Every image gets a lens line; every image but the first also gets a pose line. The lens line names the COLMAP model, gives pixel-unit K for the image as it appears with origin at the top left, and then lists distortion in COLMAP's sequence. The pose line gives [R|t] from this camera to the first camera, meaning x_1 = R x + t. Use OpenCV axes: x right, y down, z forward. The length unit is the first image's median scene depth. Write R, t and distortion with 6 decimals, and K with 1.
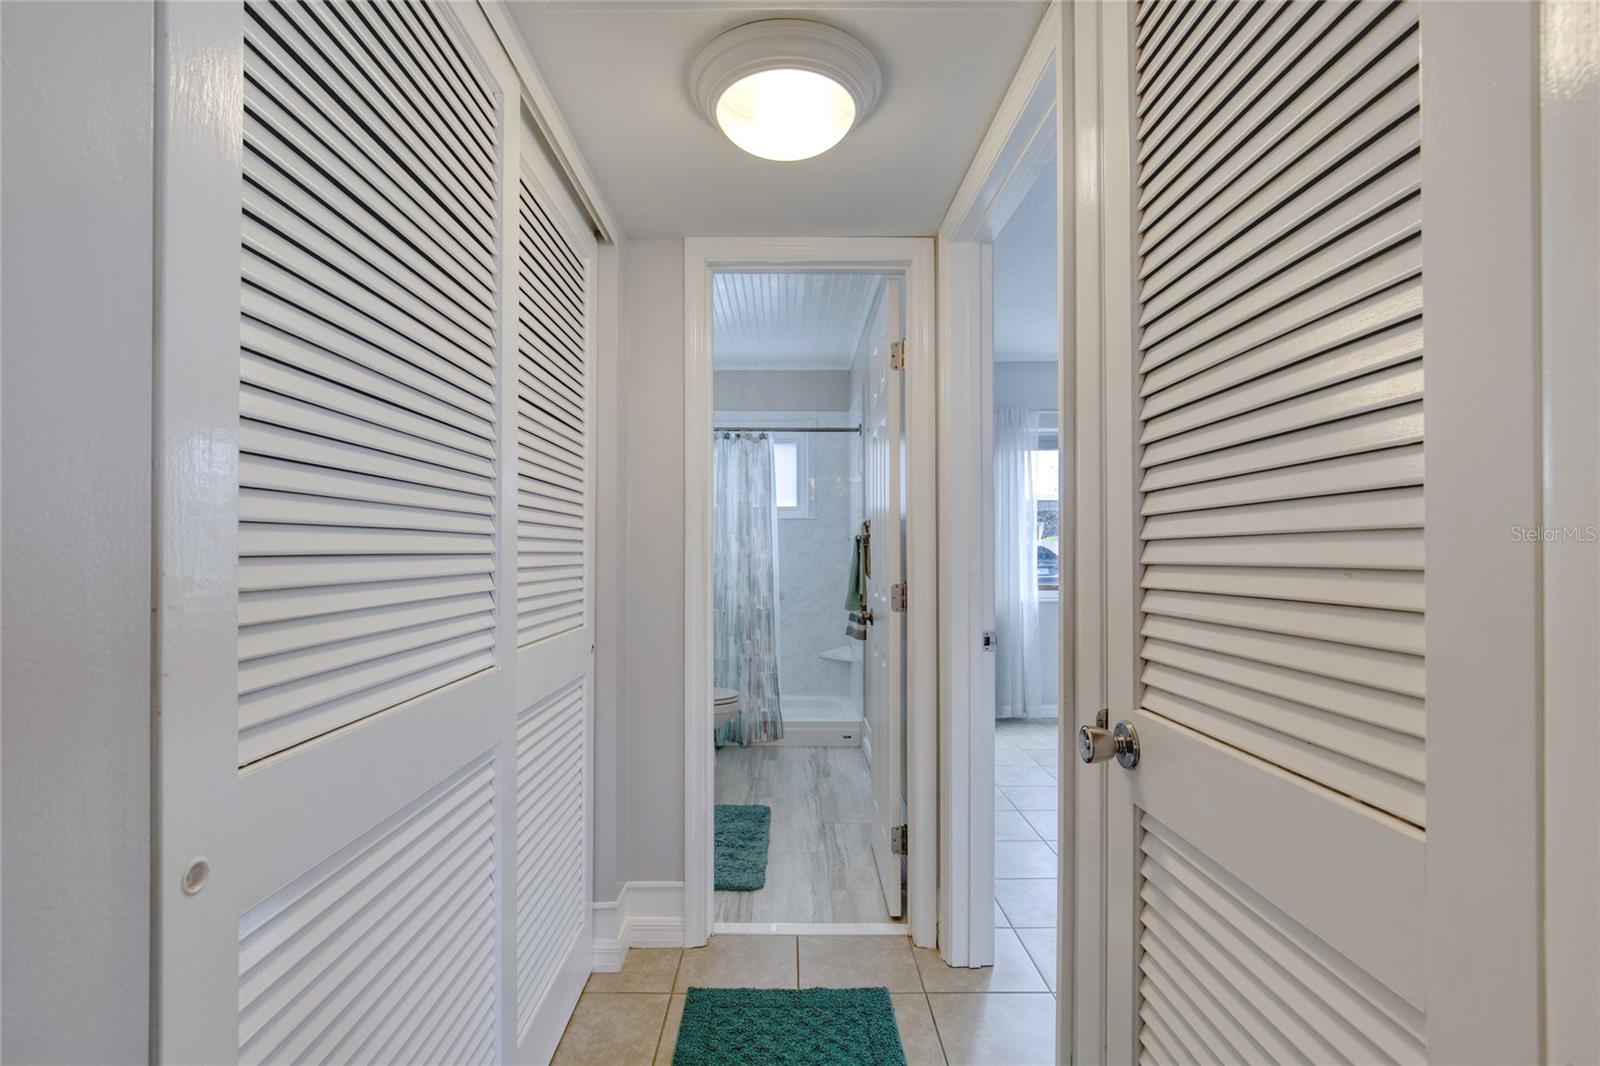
lens RADIAL K [[730.0, 0, 802.0], [0, 730.0, 539.9], [0, 0, 1]] dist [-0.020045, 0.000795]
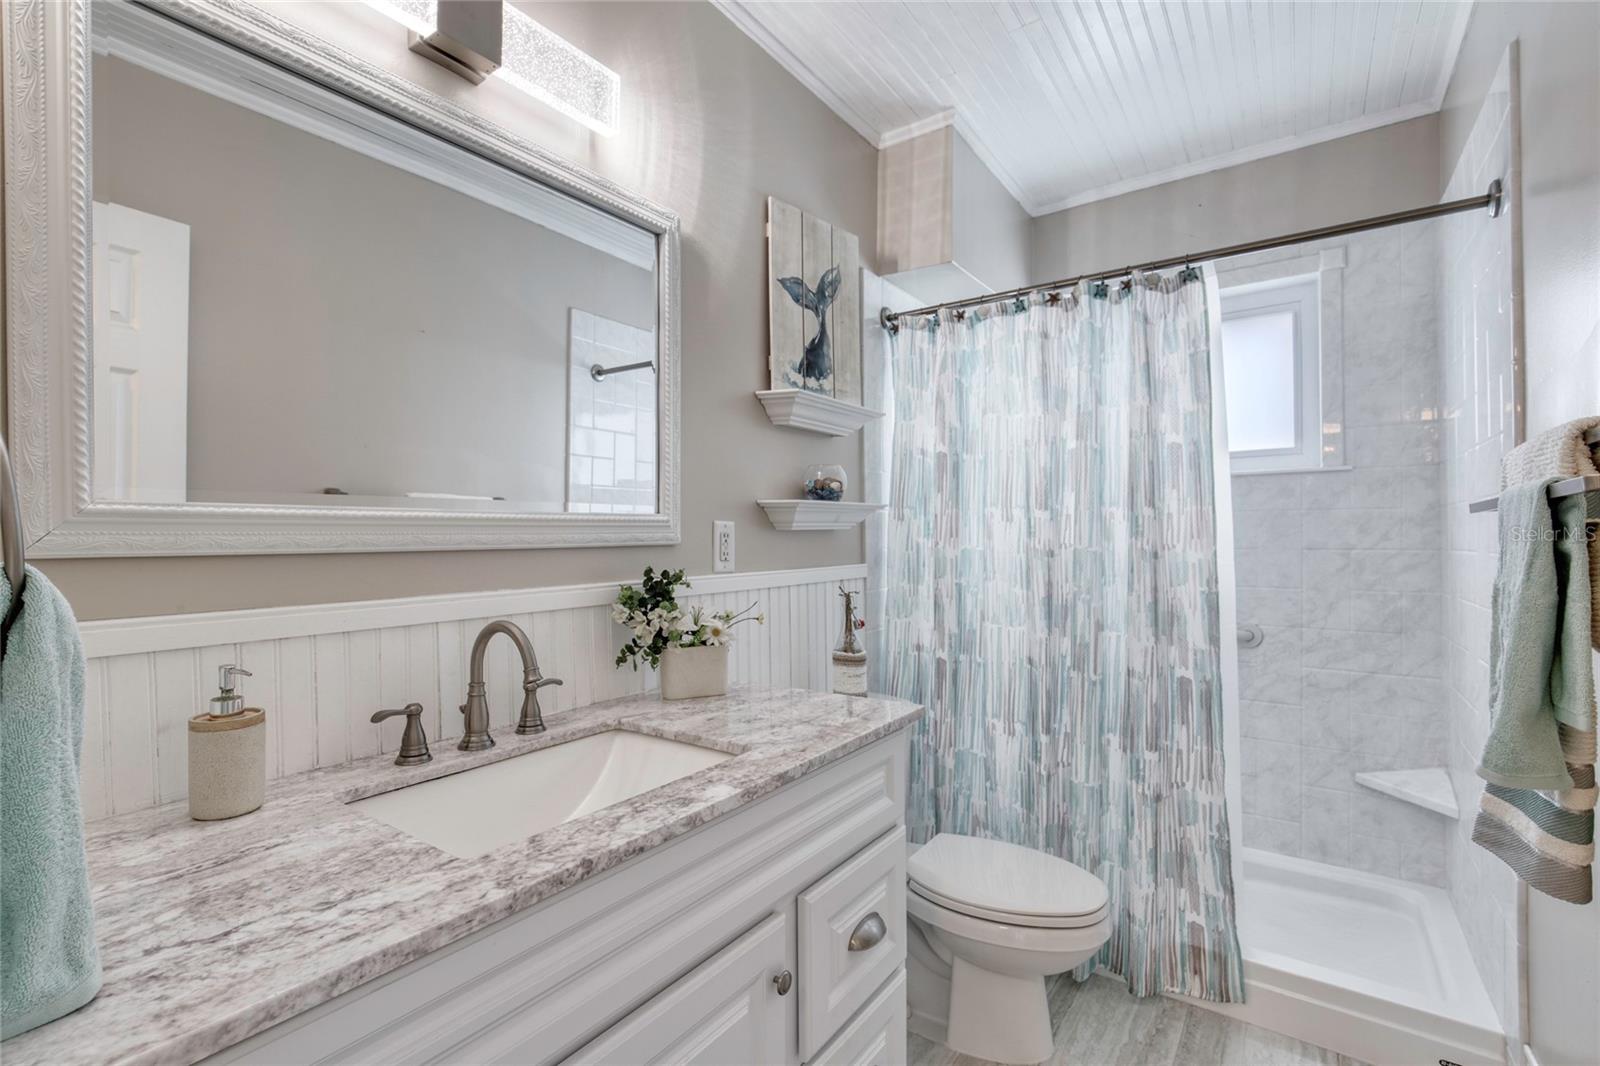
lens RADIAL K [[730.0, 0, 802.0], [0, 730.0, 539.9], [0, 0, 1]] dist [-0.020045, 0.000795]
pose [[0.809689, -0.005929, -0.586829, 0.010688], [0.012852, 0.999888, 0.007631, 0.006768], [0.586718, -0.013720, 0.809675, 0.524464]]
